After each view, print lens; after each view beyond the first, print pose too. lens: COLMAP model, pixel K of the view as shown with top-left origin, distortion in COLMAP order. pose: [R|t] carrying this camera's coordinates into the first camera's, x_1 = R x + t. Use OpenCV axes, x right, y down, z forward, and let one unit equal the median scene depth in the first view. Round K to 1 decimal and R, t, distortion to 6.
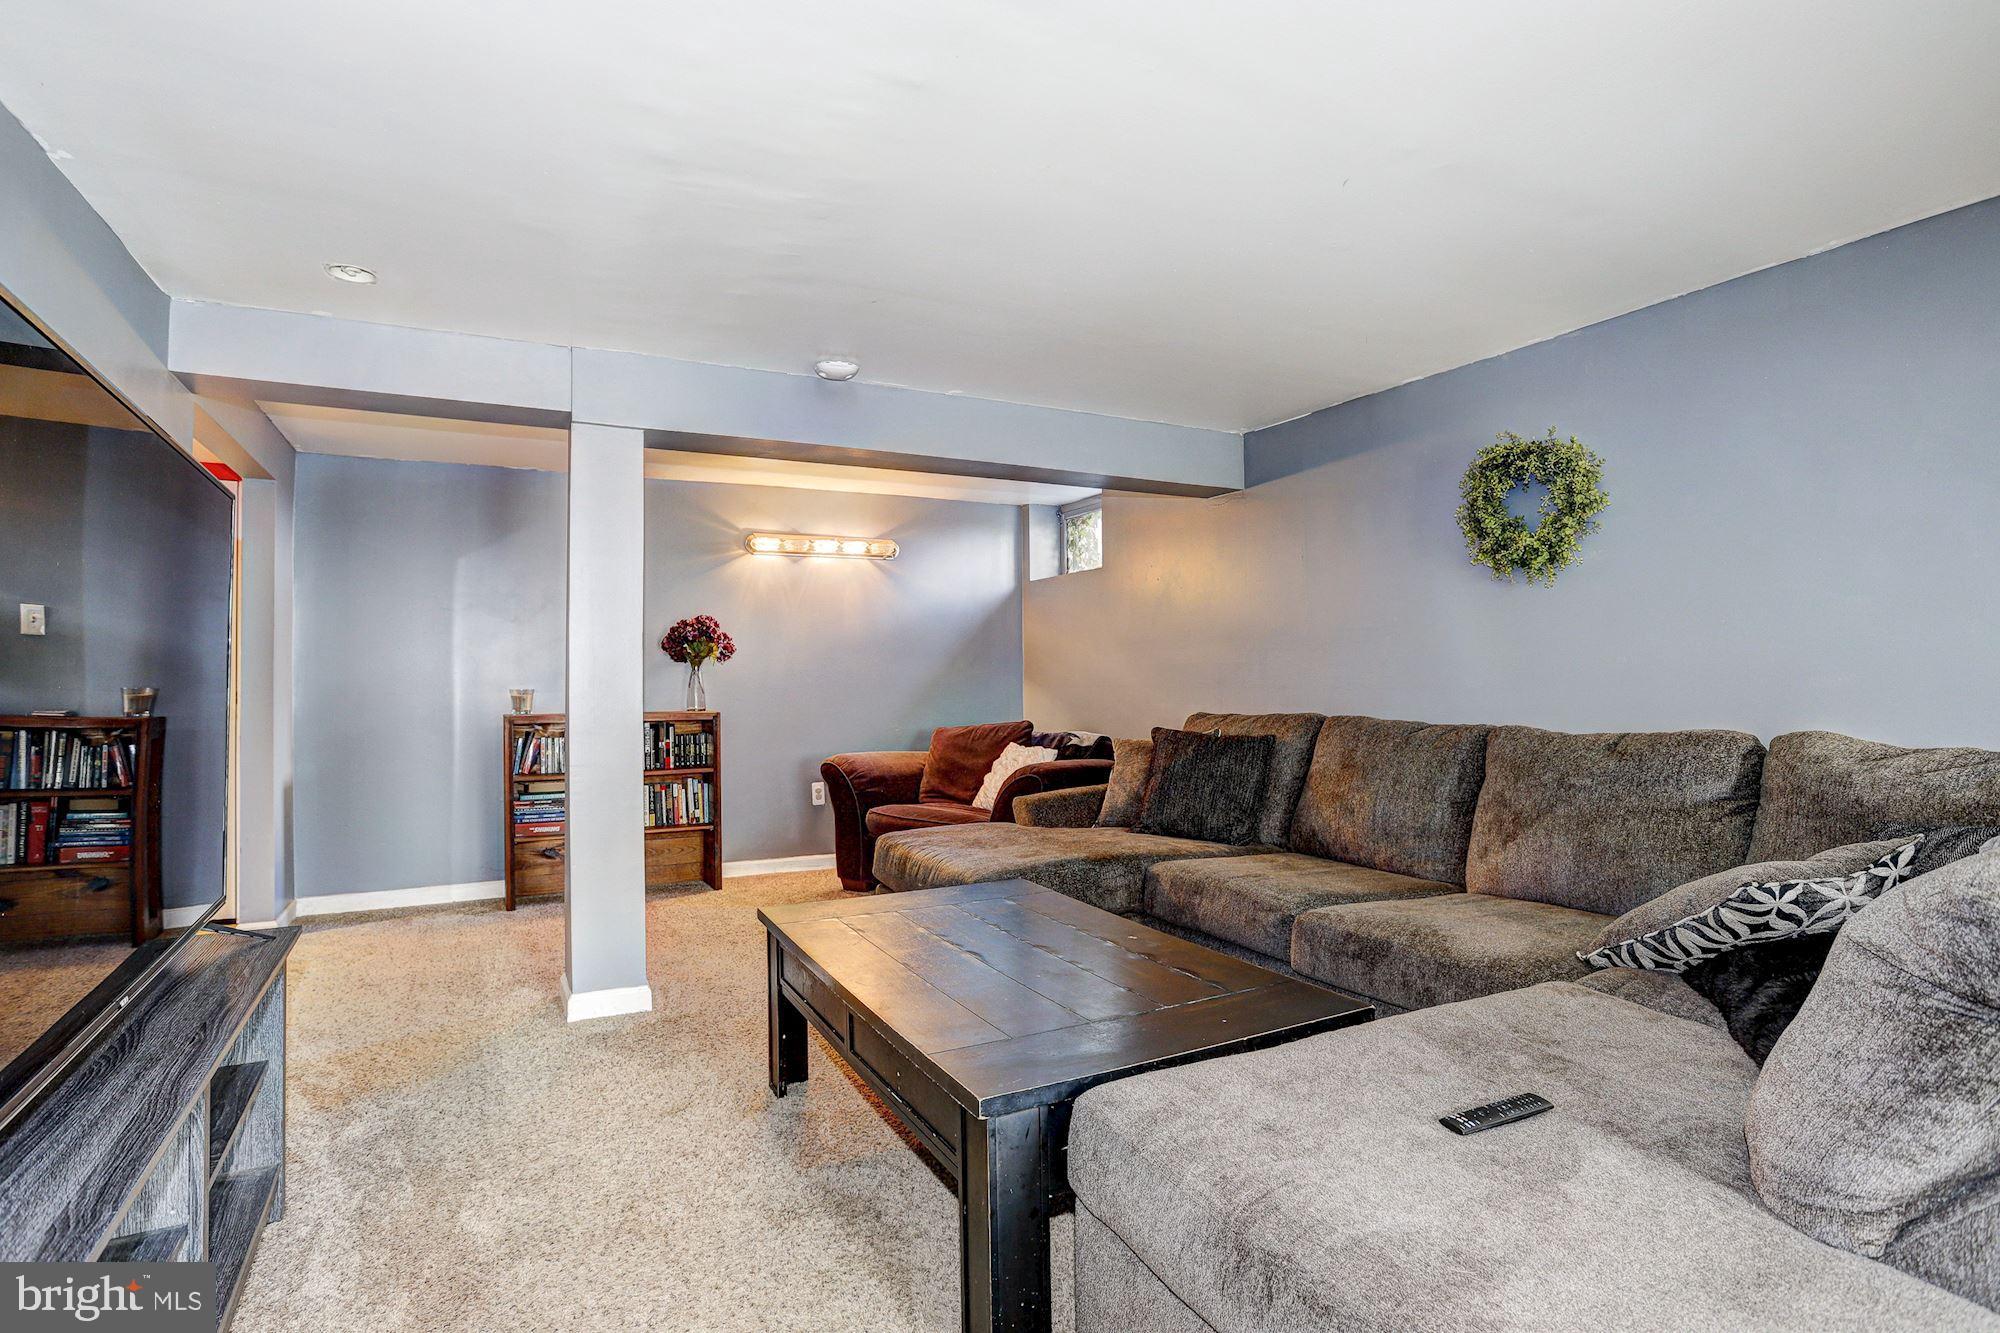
lens RADIAL K [[987.0, 0, 1000.0], [0, 987.0, 666.5], [0, 0, 1]] dist [-0.059692, 0.030060]
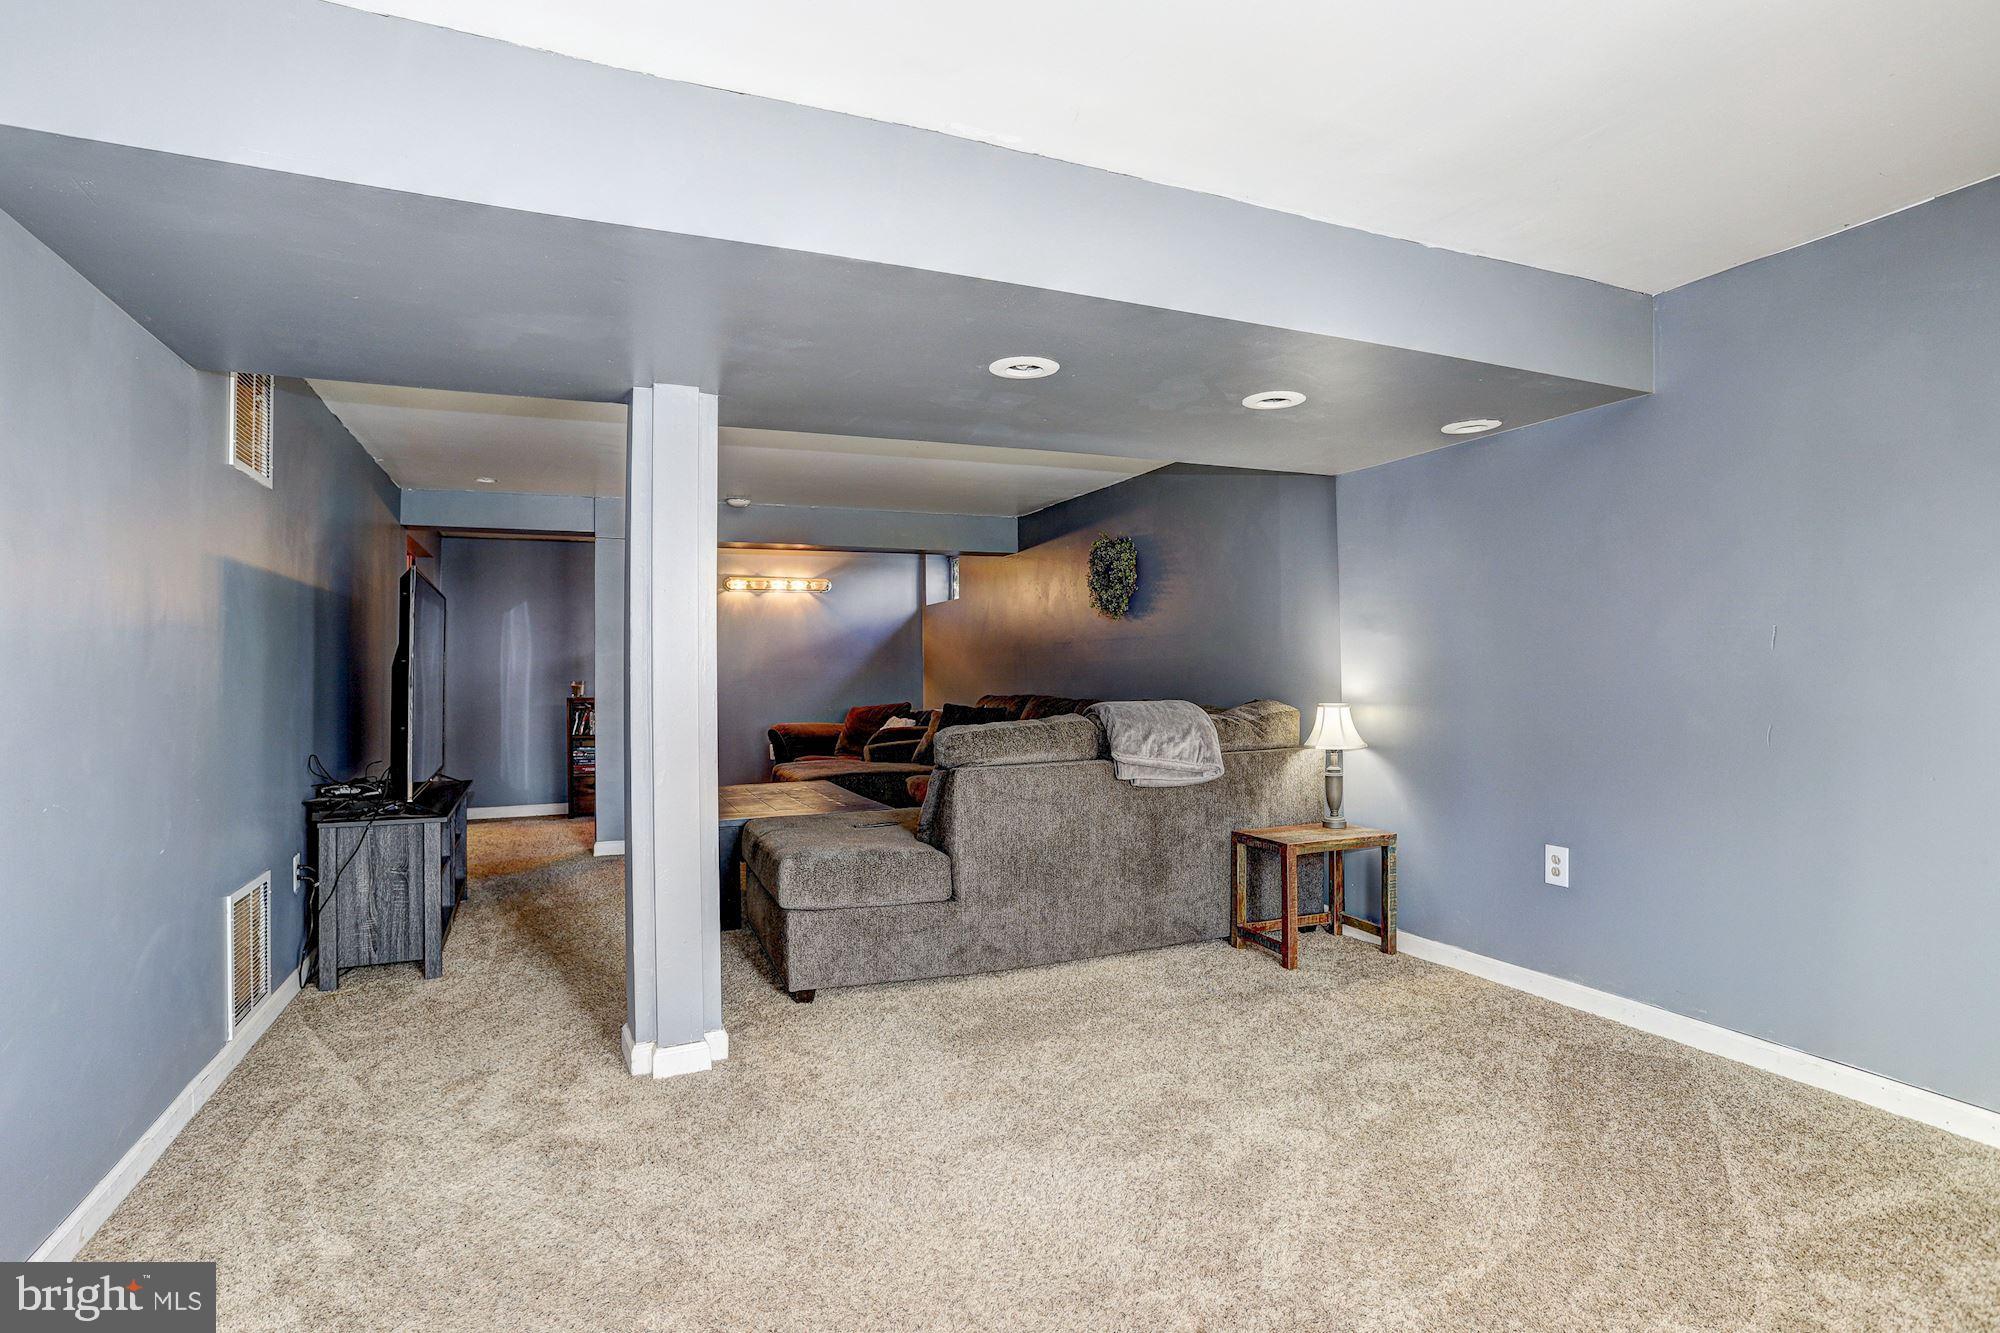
lens RADIAL K [[987.0, 0, 1000.0], [0, 987.0, 666.5], [0, 0, 1]] dist [-0.059692, 0.030060]
pose [[0.997511, -0.004491, -0.070364, 0.270555], [0.004907, 0.999971, 0.005744, -0.006313], [0.070336, -0.006075, 0.997505, -0.474498]]
